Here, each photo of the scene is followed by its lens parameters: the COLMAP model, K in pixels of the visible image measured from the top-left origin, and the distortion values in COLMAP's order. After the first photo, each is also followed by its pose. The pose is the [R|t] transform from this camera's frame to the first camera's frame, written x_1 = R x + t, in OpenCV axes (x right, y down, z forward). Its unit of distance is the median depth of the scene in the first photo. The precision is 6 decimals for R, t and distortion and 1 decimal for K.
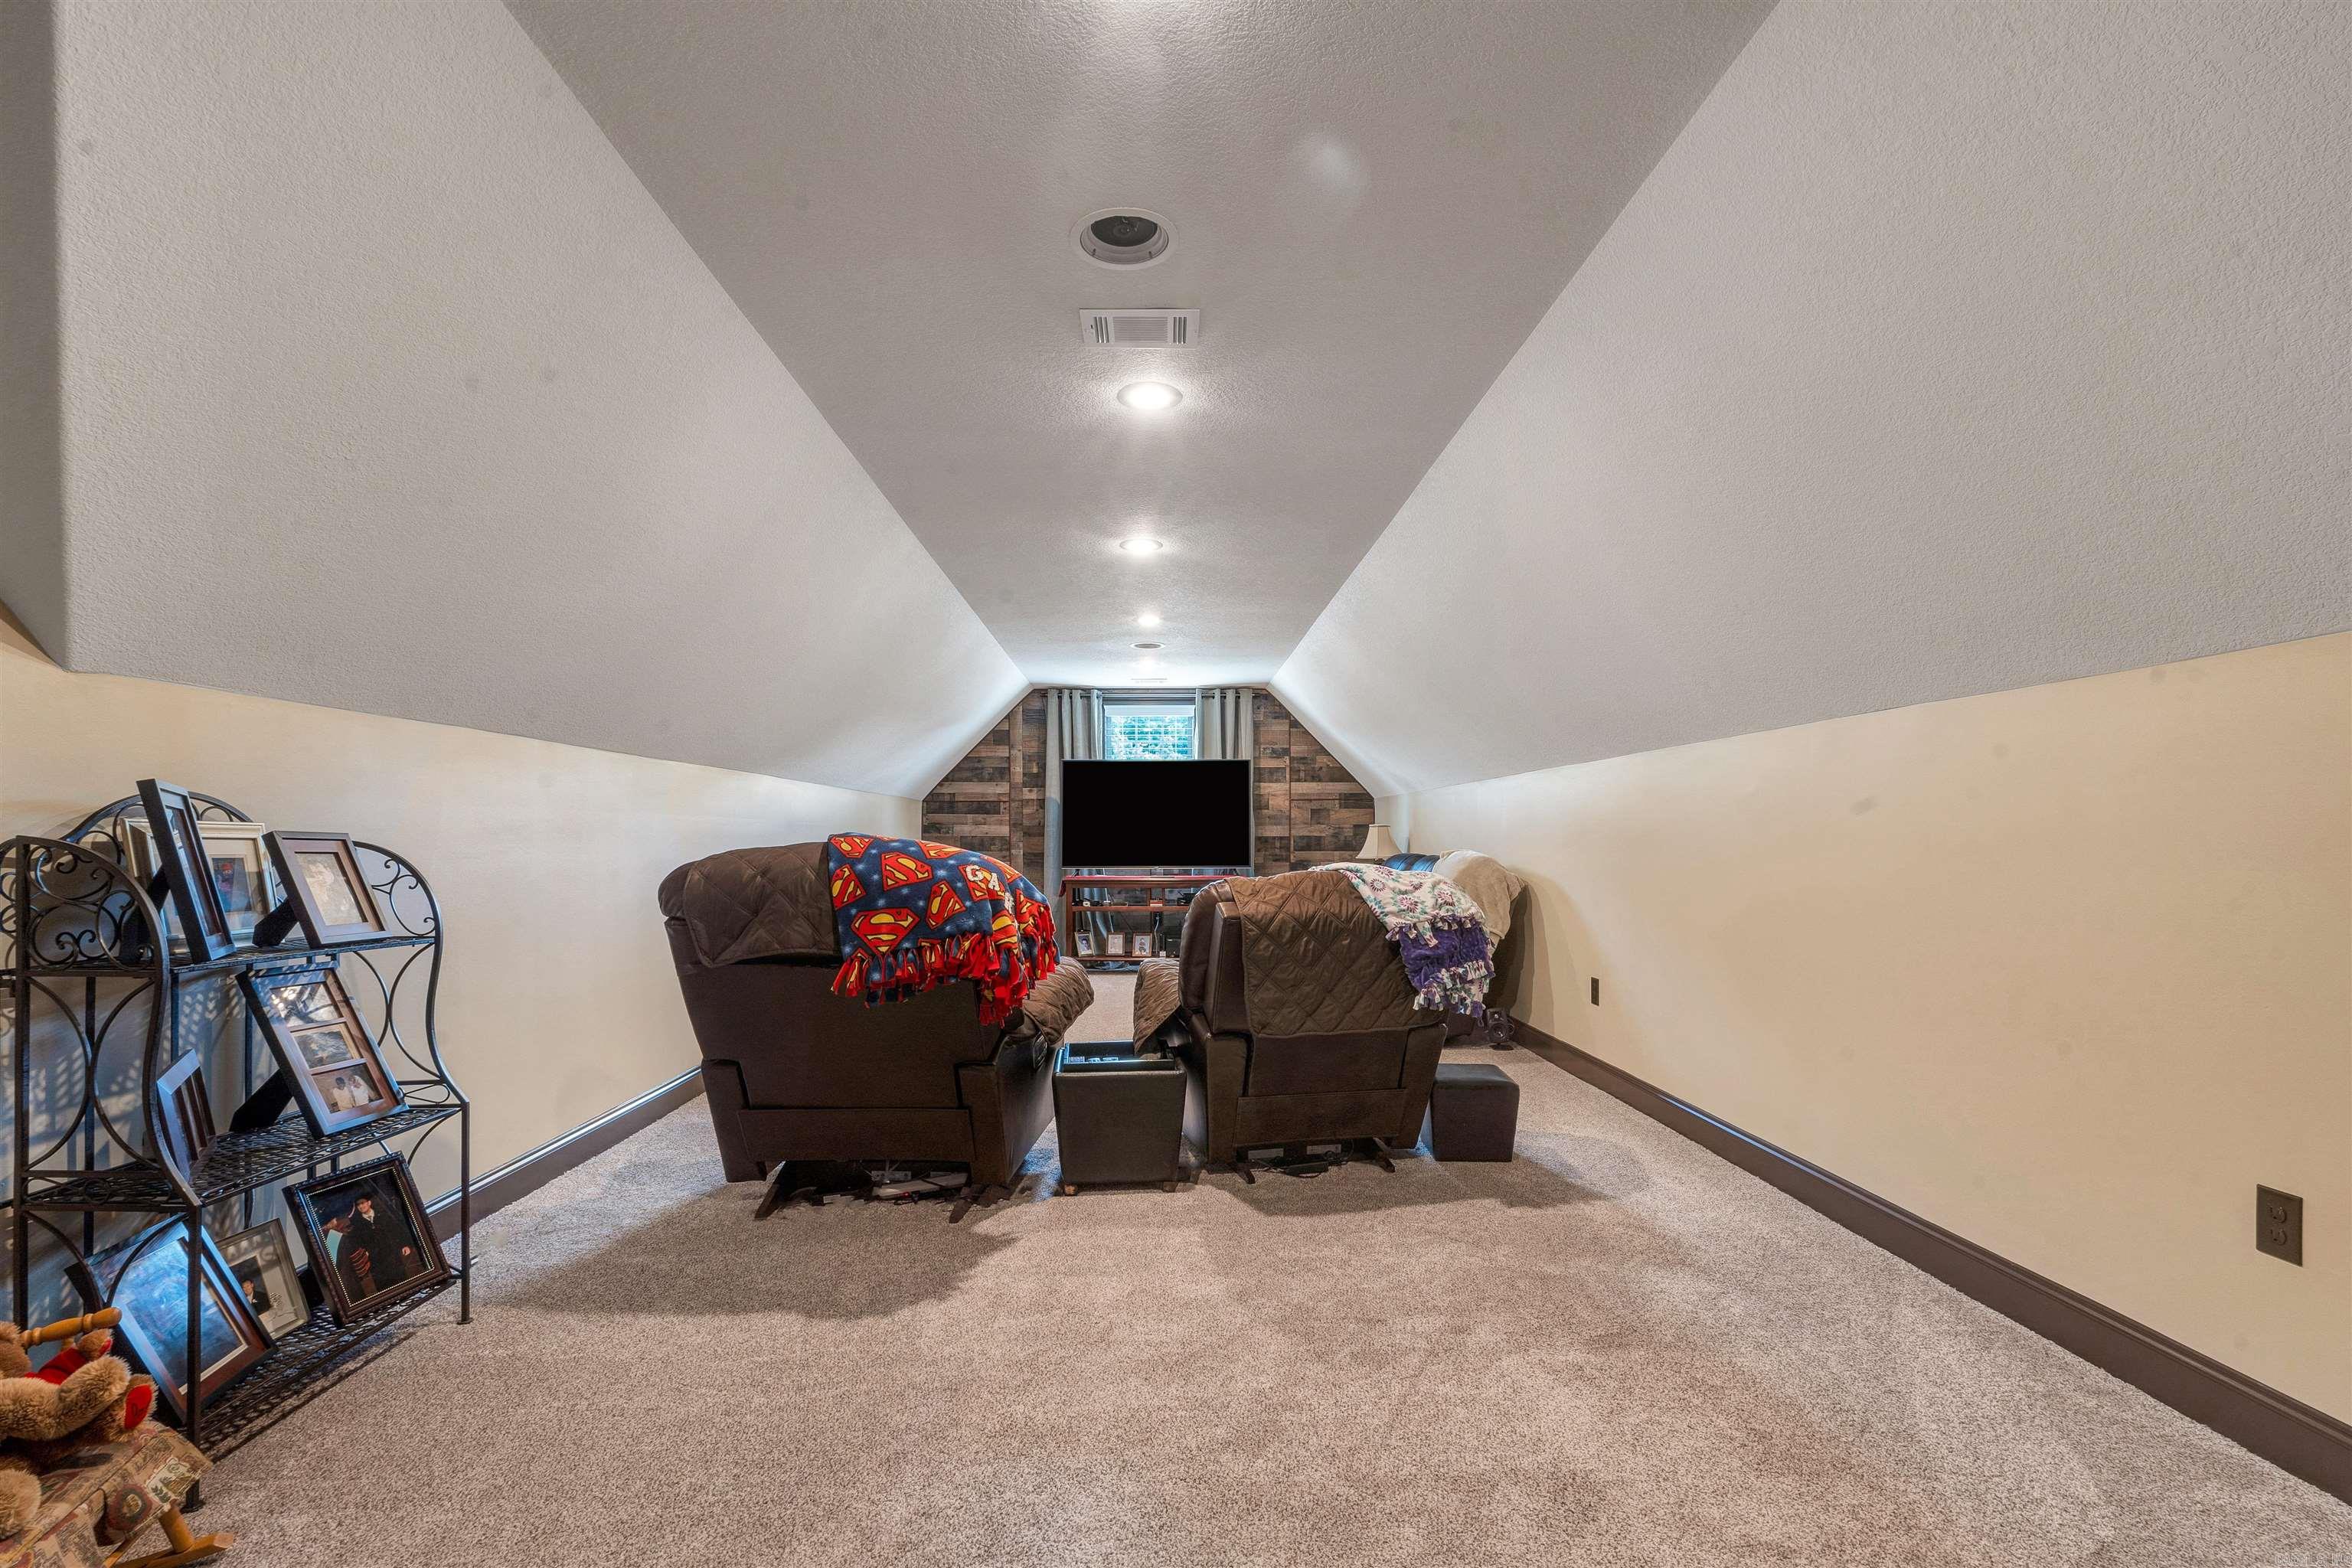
lens RADIAL K [[1060.3, 0, 1175.0], [0, 1060.3, 858.4], [0, 0, 1]] dist [-0.004925, -0.000580]
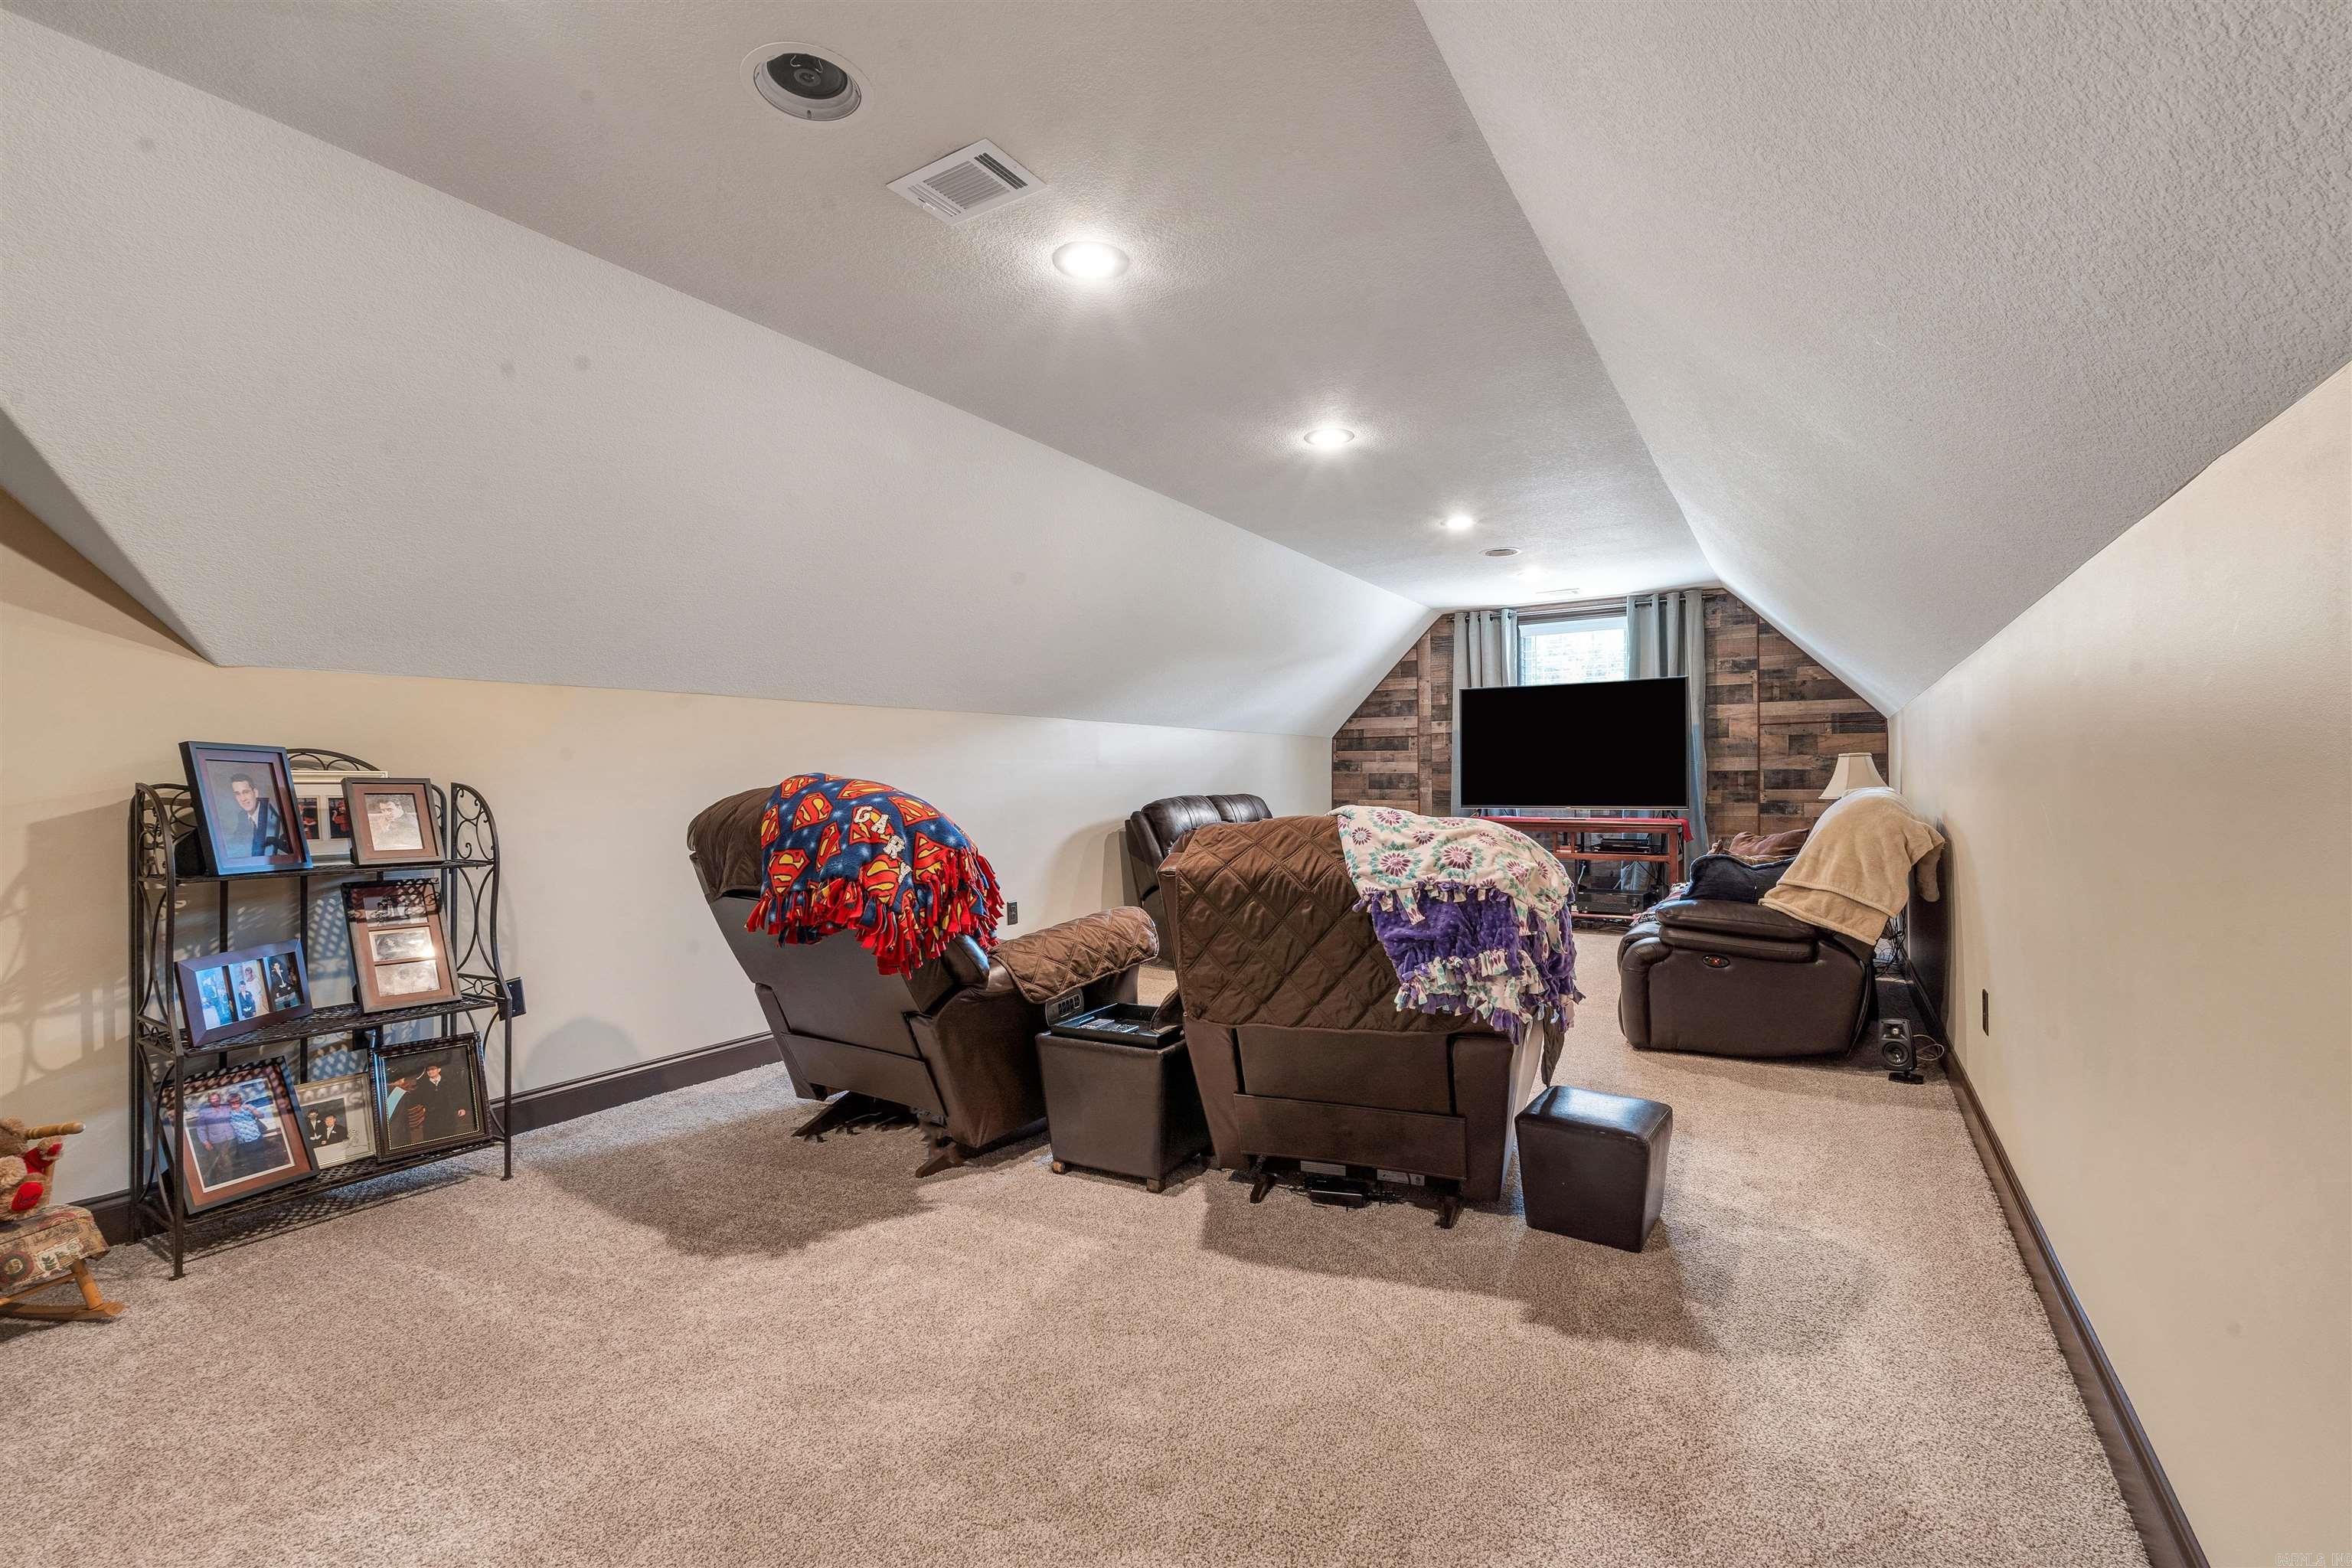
lens RADIAL K [[1034.1, 0, 1179.8], [0, 1034.1, 791.1], [0, 0, 1]] dist [-0.002803, -0.000107]
pose [[0.838943, -0.000446, -0.544220, 0.429220], [-0.001820, 0.999992, -0.003625, -0.003146], [0.544217, 0.004031, 0.838935, 0.291343]]
